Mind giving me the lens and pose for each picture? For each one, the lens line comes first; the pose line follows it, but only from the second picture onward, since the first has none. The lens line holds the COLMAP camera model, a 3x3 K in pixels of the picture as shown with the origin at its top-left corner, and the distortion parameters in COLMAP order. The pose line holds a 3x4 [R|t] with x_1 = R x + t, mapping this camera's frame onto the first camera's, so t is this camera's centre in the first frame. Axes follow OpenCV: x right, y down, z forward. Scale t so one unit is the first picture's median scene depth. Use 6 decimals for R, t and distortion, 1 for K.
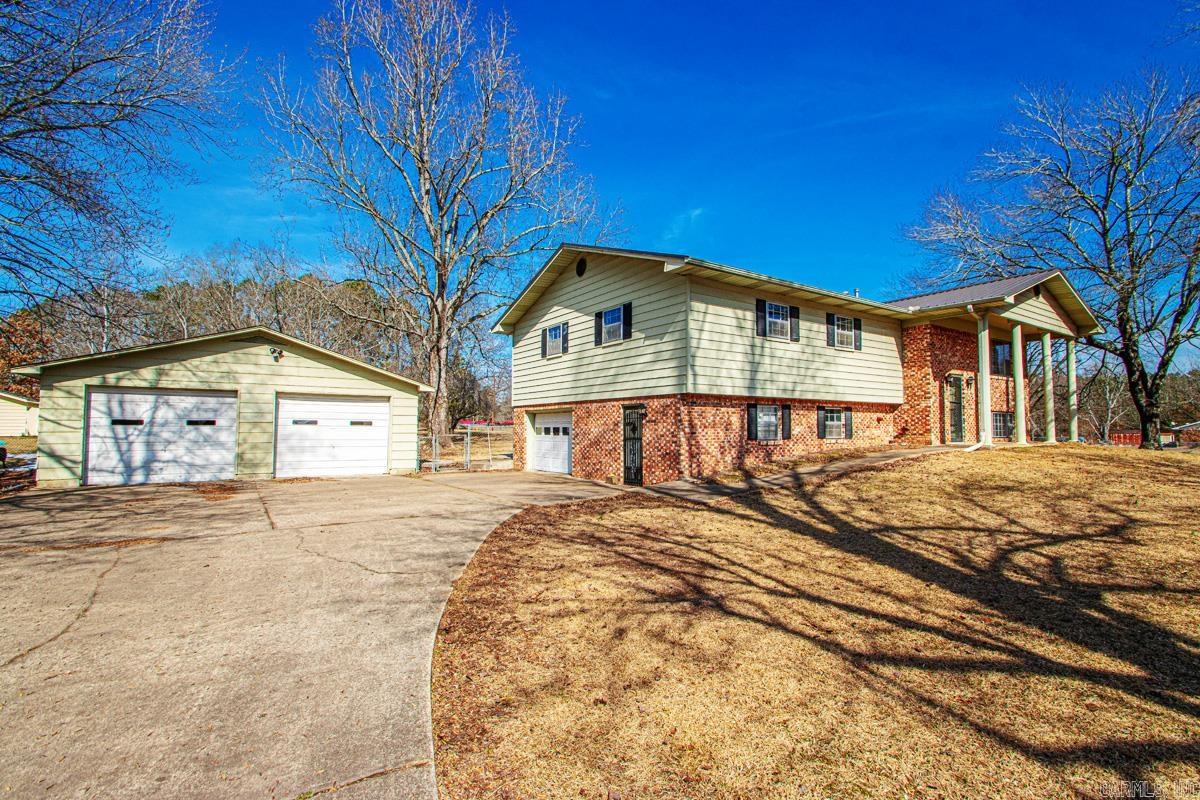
lens RADIAL K [[558.6, 0, 602.6], [0, 558.6, 415.0], [0, 0, 1]] dist [-0.000688, -0.006741]
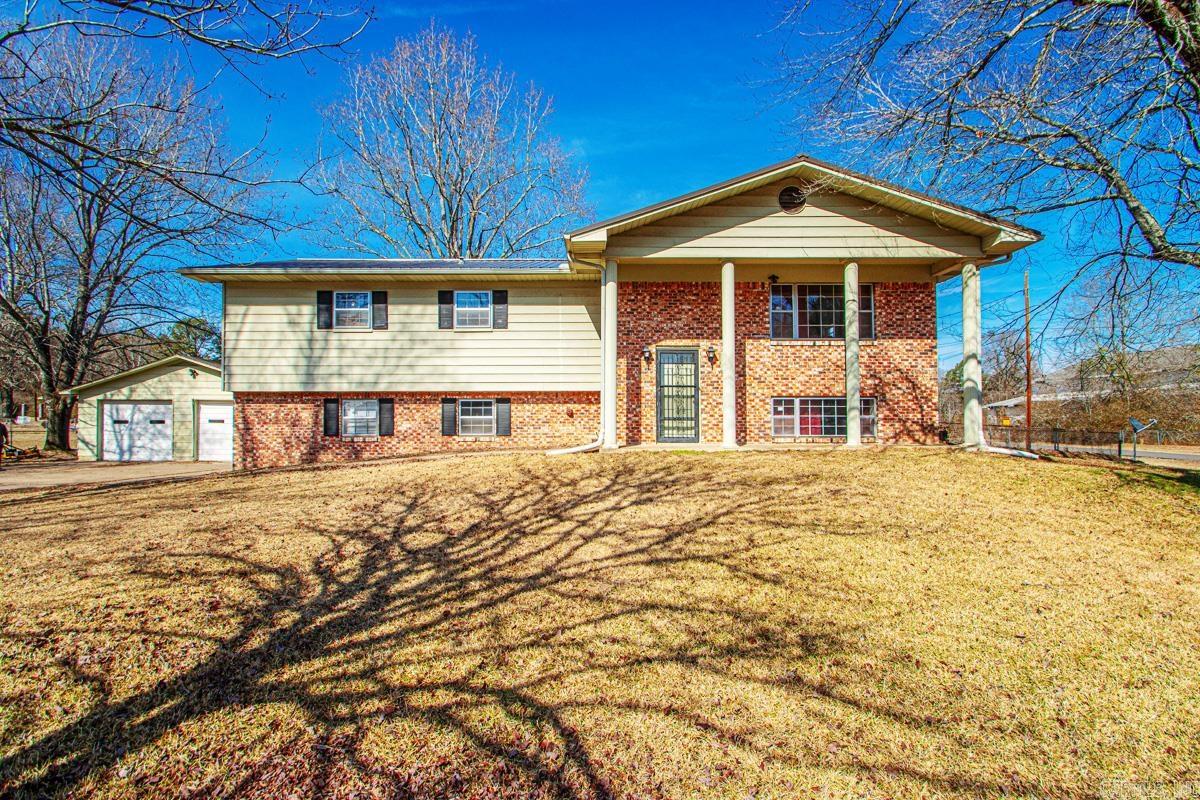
lens RADIAL K [[558.6, 0, 602.2], [0, 558.6, 423.6], [0, 0, 1]] dist [-0.000688, -0.006741]
pose [[0.826670, -0.004414, -0.562669, 1.143974], [0.016589, 0.999726, 0.016530, 0.013727], [0.562442, -0.022999, 0.826517, 0.437286]]
